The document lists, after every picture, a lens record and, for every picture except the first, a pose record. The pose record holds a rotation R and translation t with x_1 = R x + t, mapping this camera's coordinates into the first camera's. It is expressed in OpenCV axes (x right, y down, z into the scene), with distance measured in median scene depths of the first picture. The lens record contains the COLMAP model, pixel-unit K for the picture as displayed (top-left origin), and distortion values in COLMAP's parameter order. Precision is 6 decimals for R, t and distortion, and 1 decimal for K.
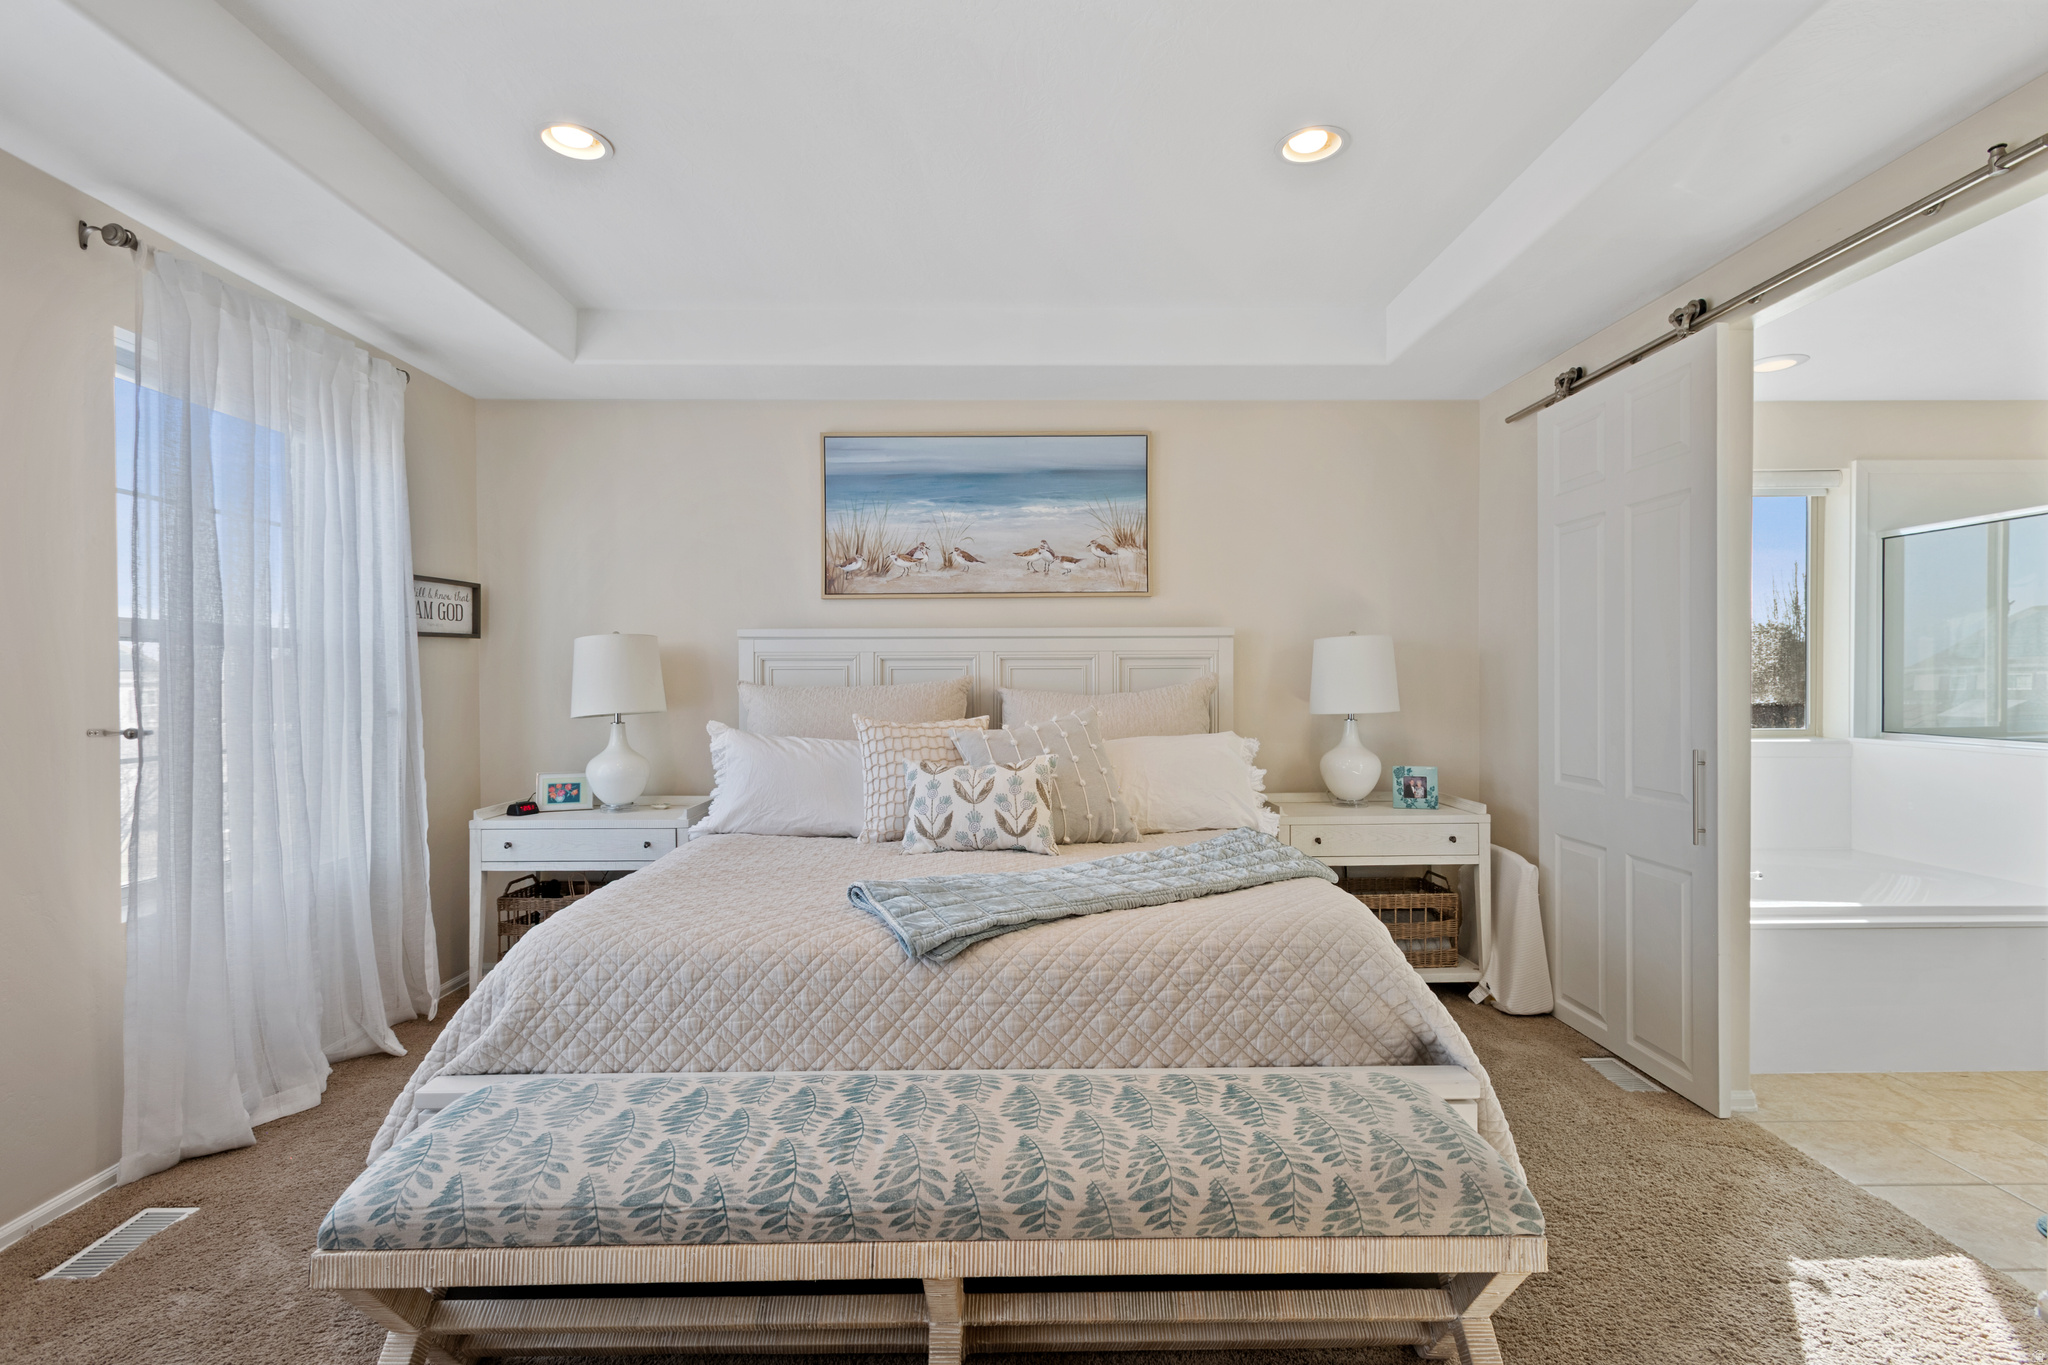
lens RADIAL K [[977.4, 0, 1023.0], [0, 977.4, 696.1], [0, 0, 1]] dist [0.001375, 0.002065]
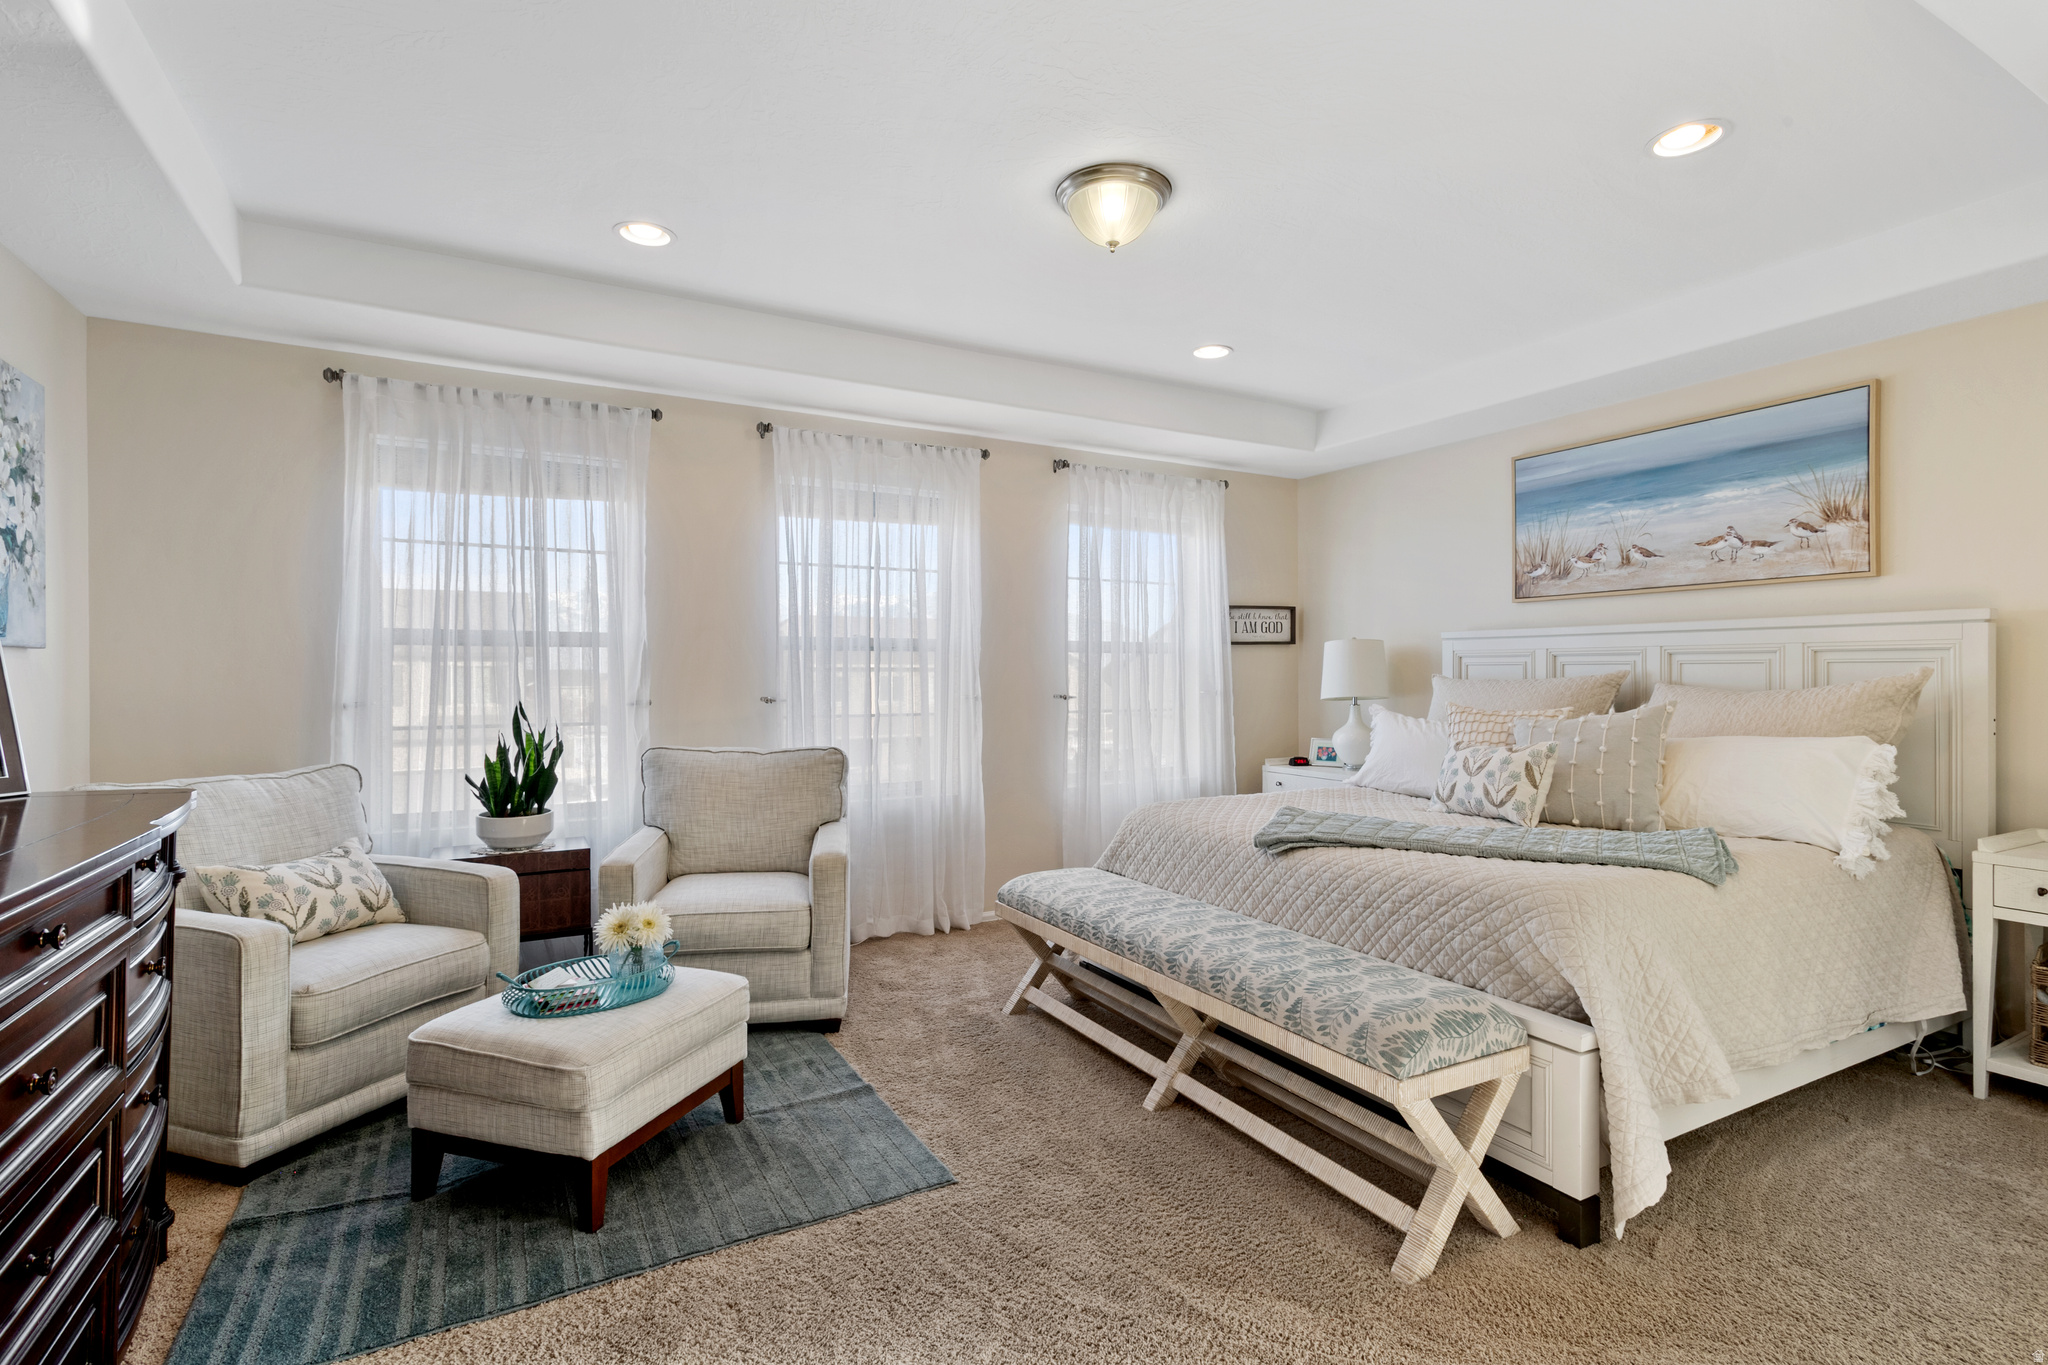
lens RADIAL K [[977.4, 0, 1012.3], [0, 977.4, 671.8], [0, 0, 1]] dist [0.001375, 0.002065]
pose [[0.466170, 0.003396, -0.884689, 0.540451], [-0.018343, 0.999815, -0.005828, -0.001354], [0.884505, 0.018945, 0.466146, -0.047781]]
